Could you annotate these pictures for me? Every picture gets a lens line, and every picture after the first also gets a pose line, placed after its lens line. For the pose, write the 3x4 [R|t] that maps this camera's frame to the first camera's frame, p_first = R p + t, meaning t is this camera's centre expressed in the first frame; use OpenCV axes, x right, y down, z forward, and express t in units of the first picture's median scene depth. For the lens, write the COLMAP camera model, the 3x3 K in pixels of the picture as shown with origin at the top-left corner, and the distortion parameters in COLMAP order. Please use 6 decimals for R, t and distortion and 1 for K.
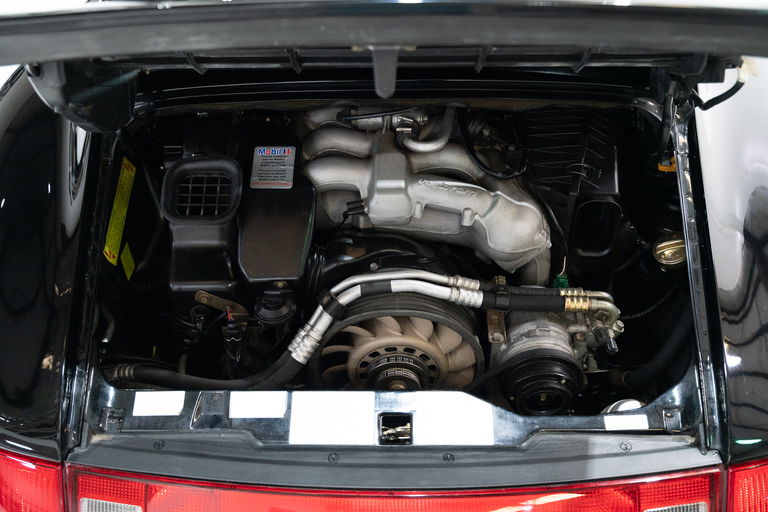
lens RADIAL K [[763.0, 0, 378.6], [0, 763.0, 256.1], [0, 0, 1]] dist [0.013202, 0.000000]
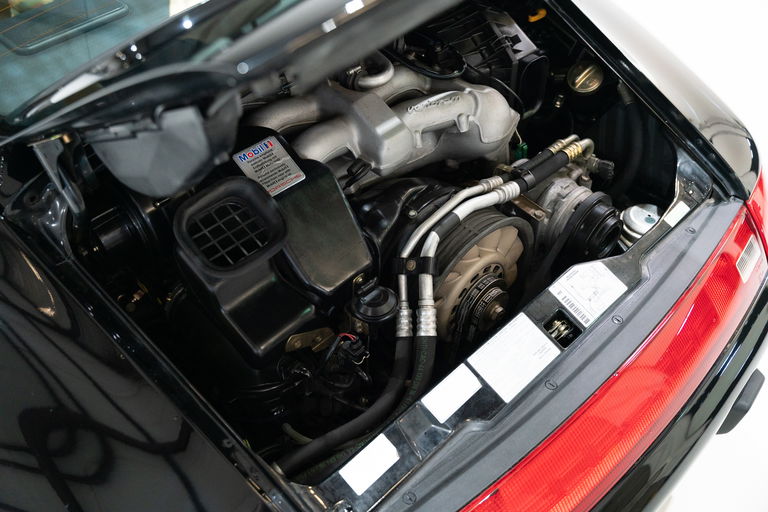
lens RADIAL K [[763.0, 0, 383.7], [0, 763.0, 254.5], [0, 0, 1]] dist [0.013202, 0.000000]
pose [[0.691737, -0.489026, 0.531369, -0.559459], [0.469416, 0.863648, 0.183740, -0.133414], [-0.548770, 0.122333, 0.826974, 0.267857]]
